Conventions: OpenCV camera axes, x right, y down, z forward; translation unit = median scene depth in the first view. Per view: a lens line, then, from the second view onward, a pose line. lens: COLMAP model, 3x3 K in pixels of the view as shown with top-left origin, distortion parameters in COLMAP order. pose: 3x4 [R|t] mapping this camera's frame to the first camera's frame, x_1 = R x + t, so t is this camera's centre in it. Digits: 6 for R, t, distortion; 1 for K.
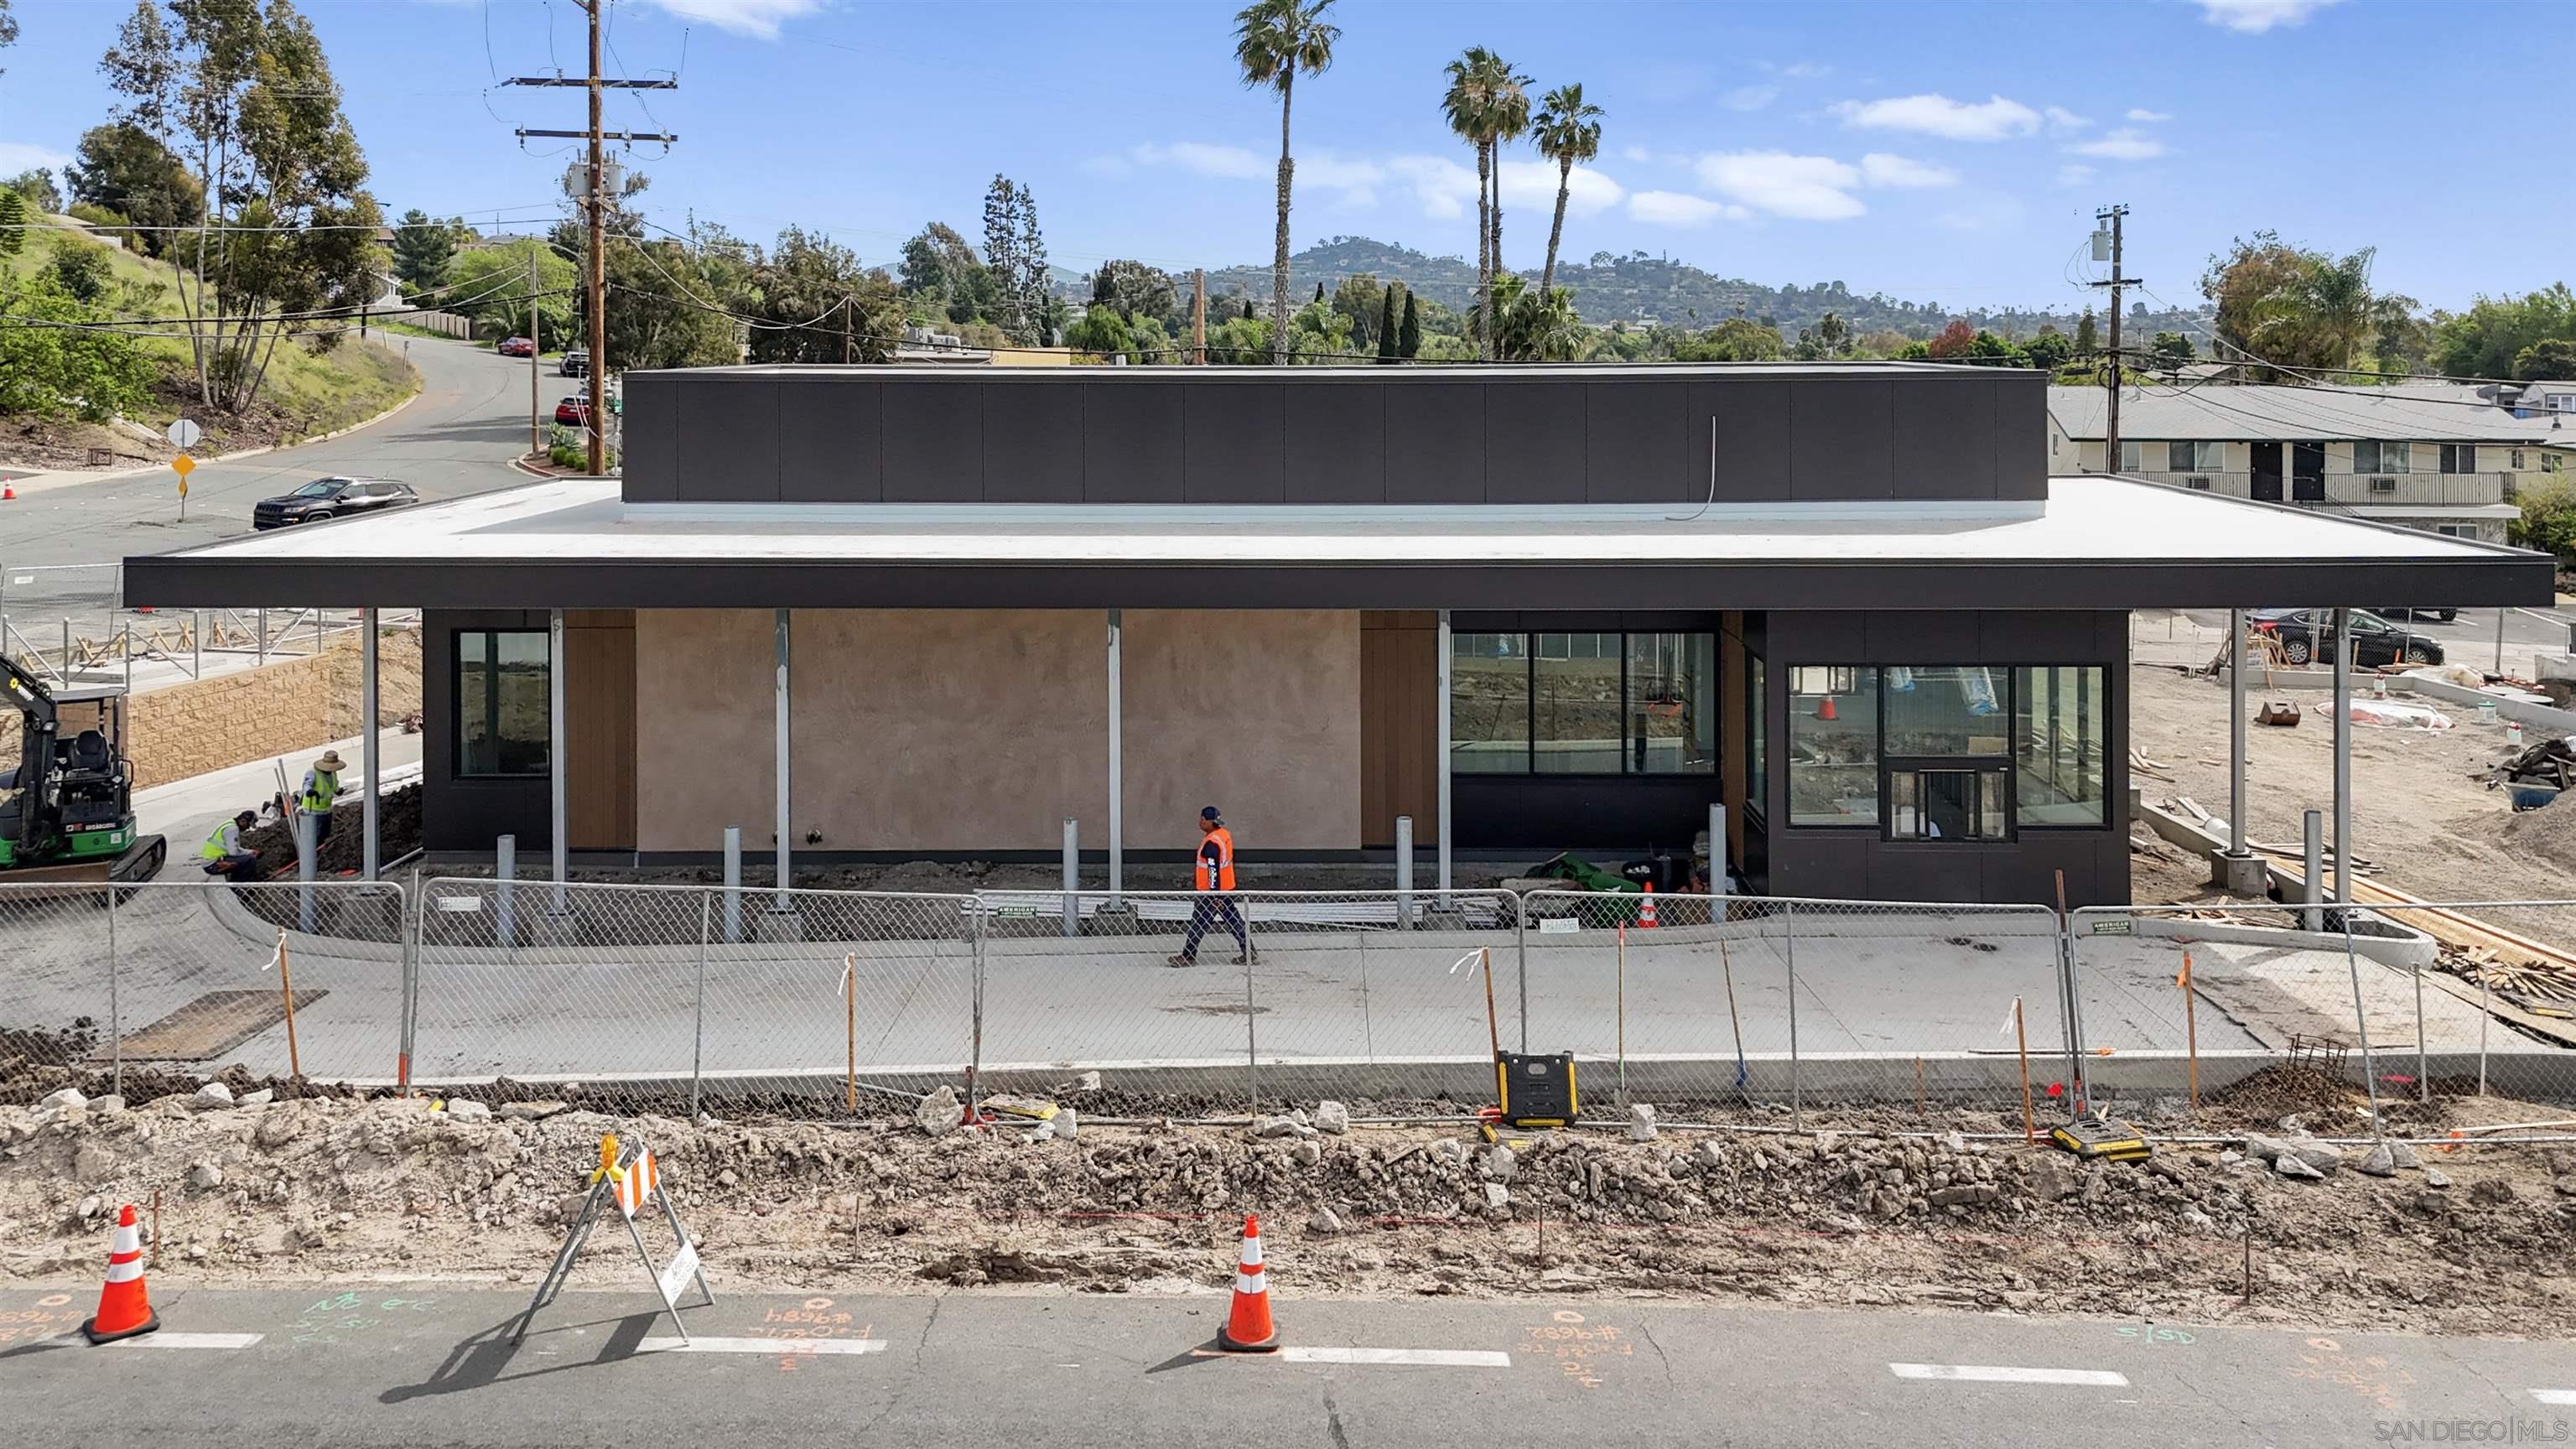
lens RADIAL K [[1980.2, 0, 1300.3], [0, 1980.2, 388.0], [0, 0, 1]] dist [0.040612, -0.001410]
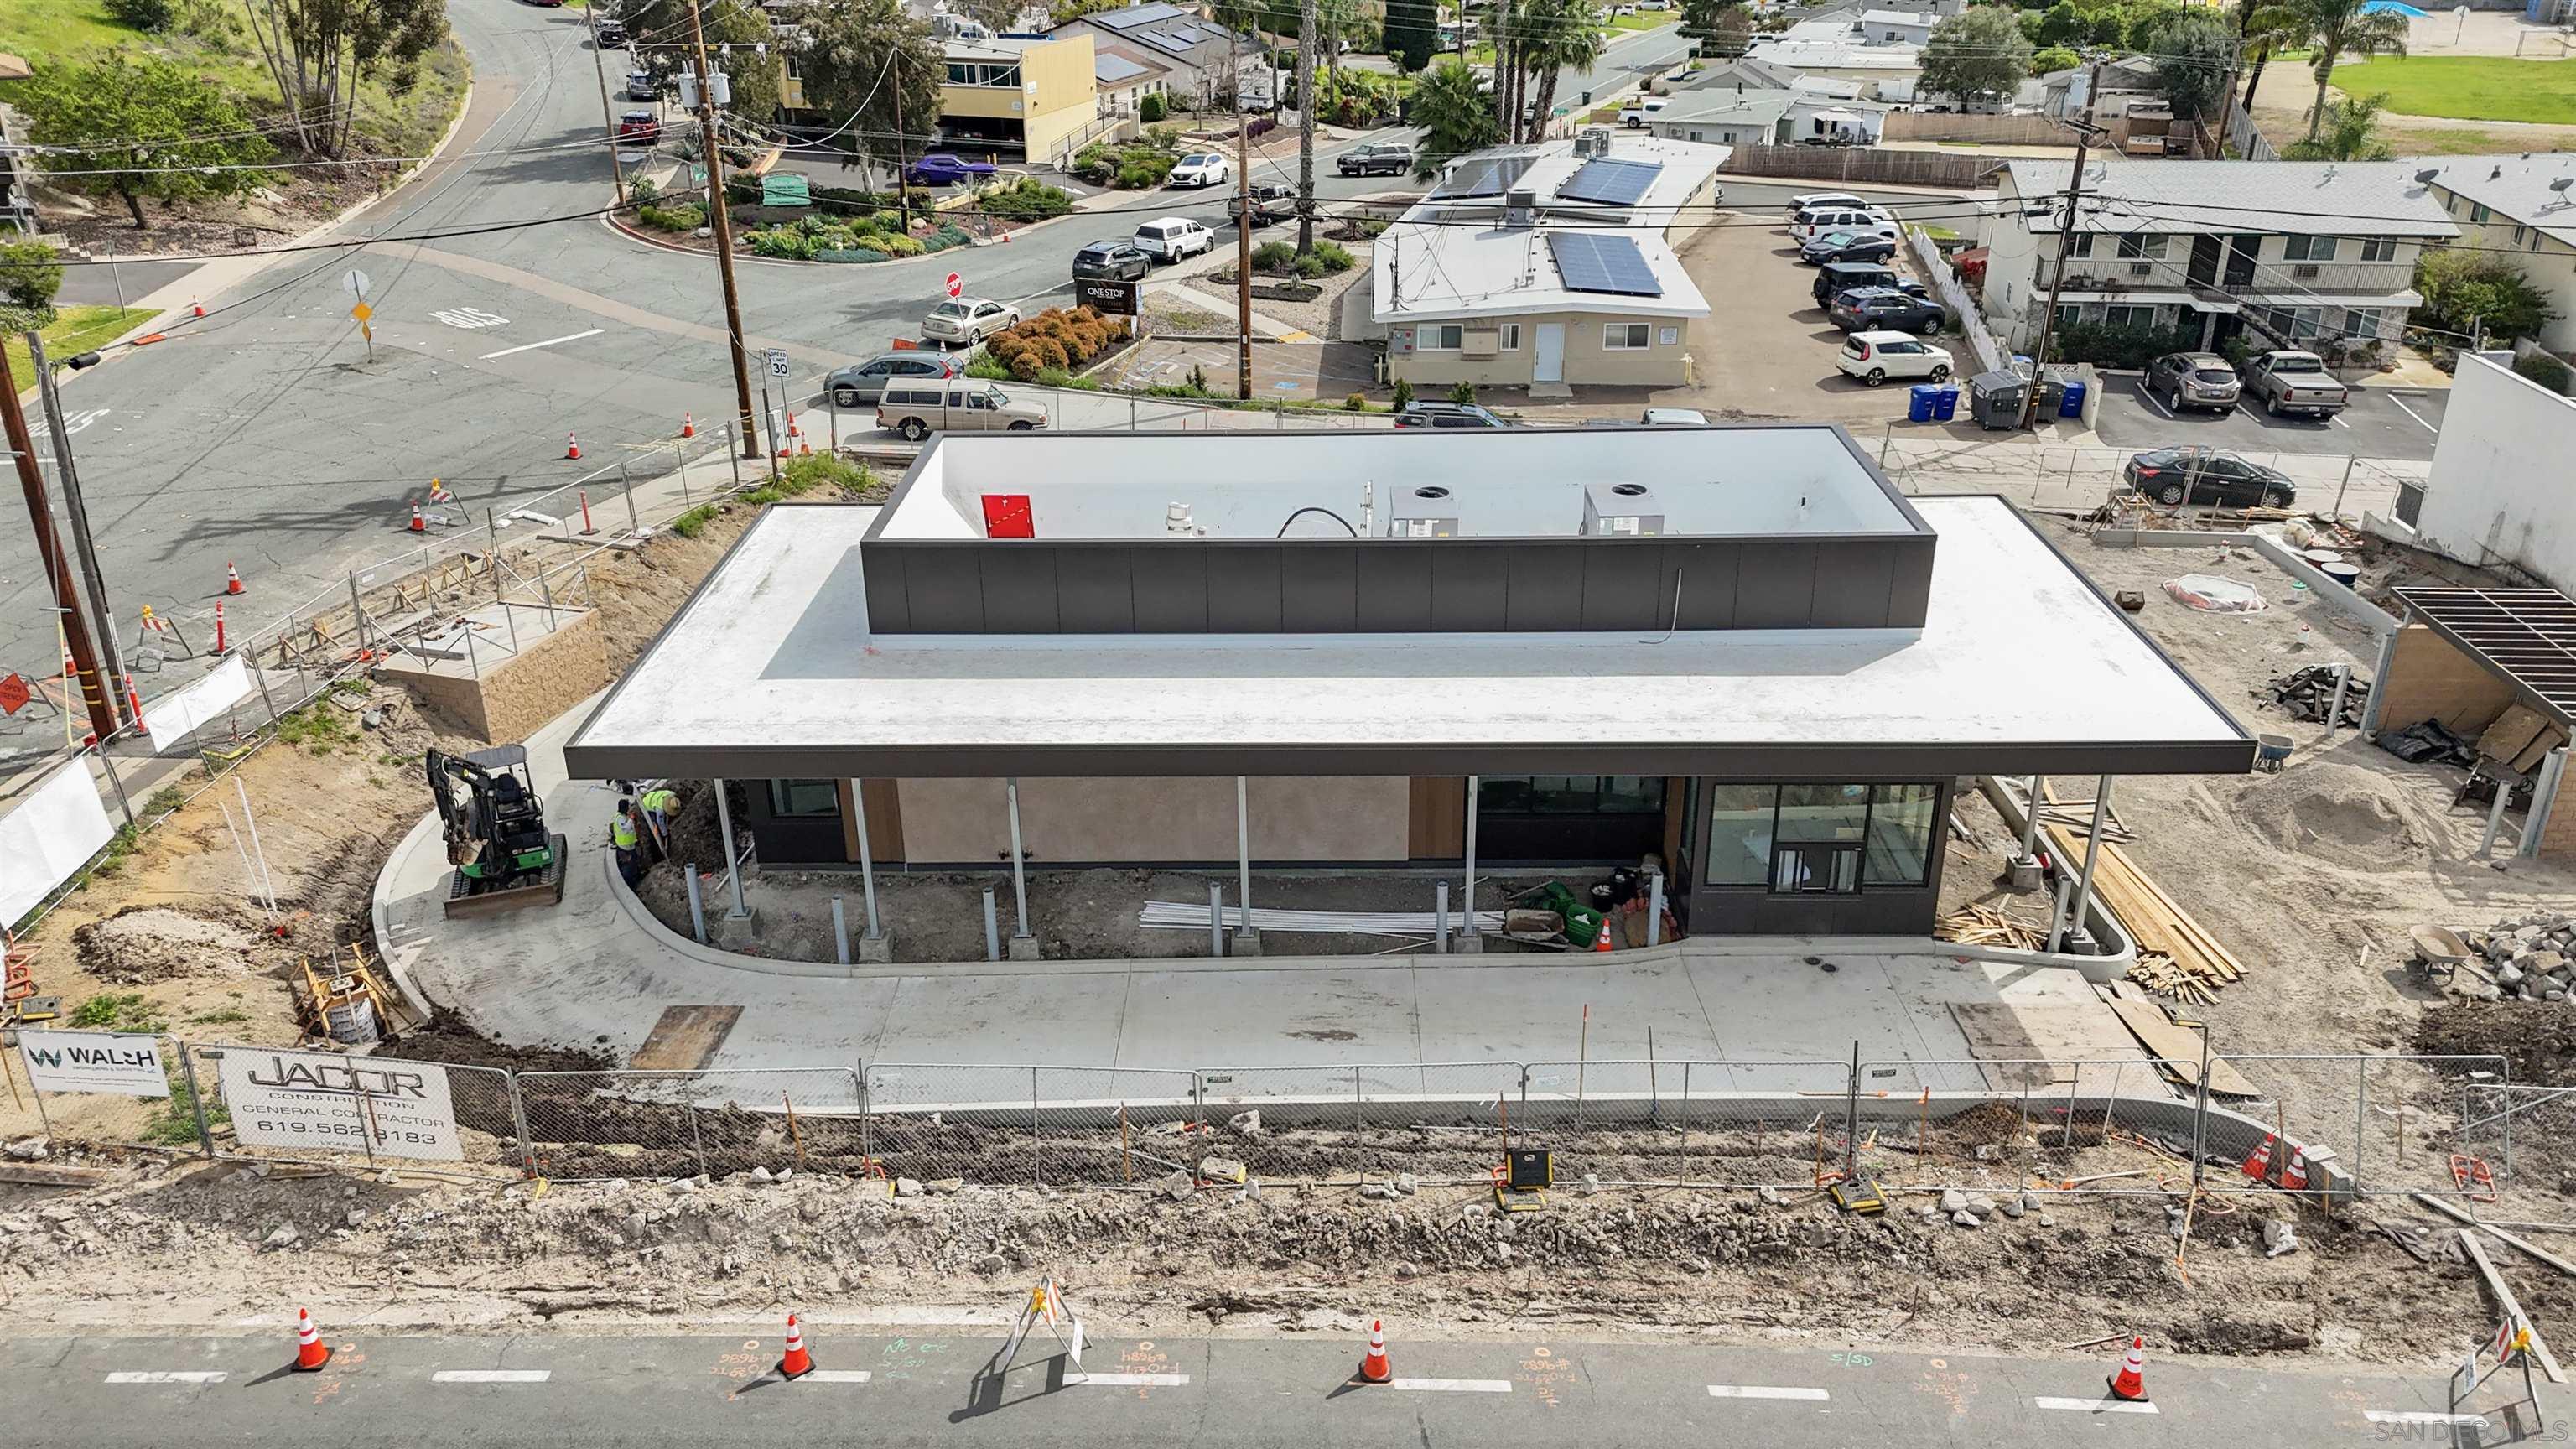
lens RADIAL K [[1880.1, 0, 1288.0], [0, 1880.1, 724.5], [0, 0, 1]] dist [0.075293, -0.061400]
pose [[0.999955, -0.004009, -0.008636, -0.049546], [0.007128, 0.916556, 0.399842, -0.446141], [0.006312, -0.399886, 0.916543, -0.228392]]
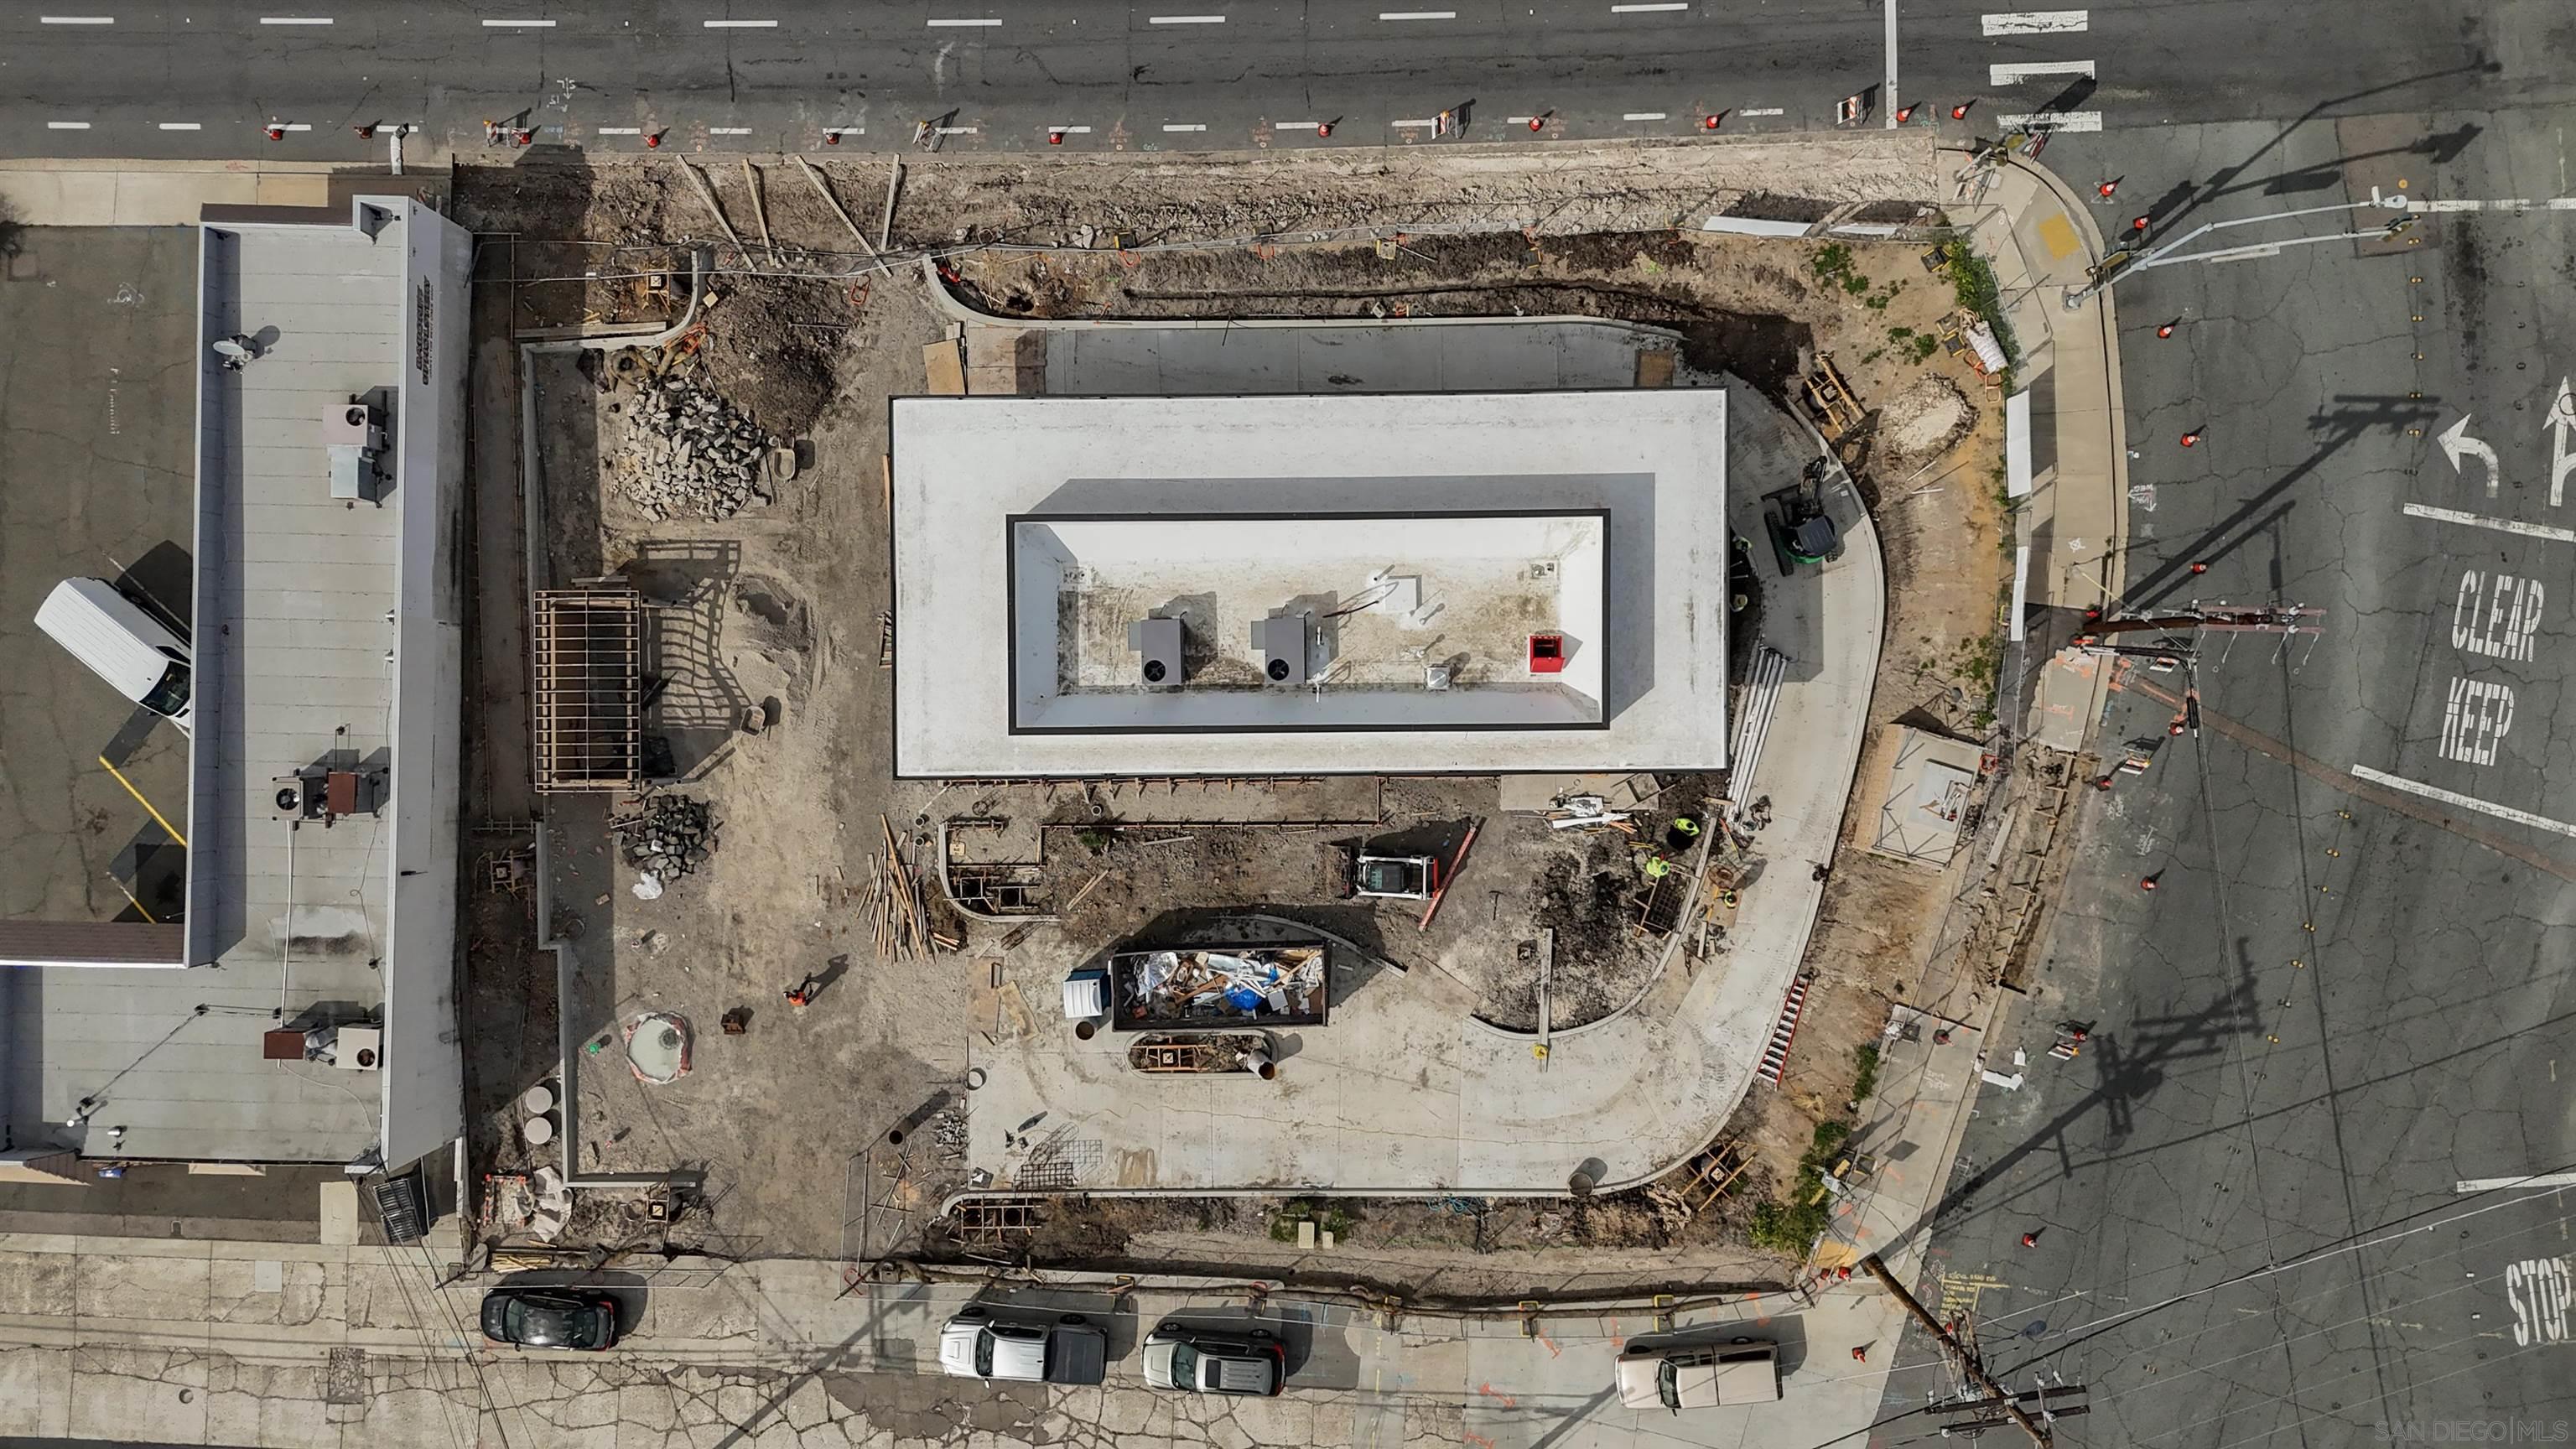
lens RADIAL K [[1880.1, 0, 1288.0], [0, 1880.1, 724.5], [0, 0, 1]] dist [0.075293, -0.061400]
pose [[-0.999472, 0.016830, 0.027776, -0.022790], [0.027303, -0.027740, 0.999242, -2.482735], [0.017588, 0.999473, 0.027266, 1.315082]]
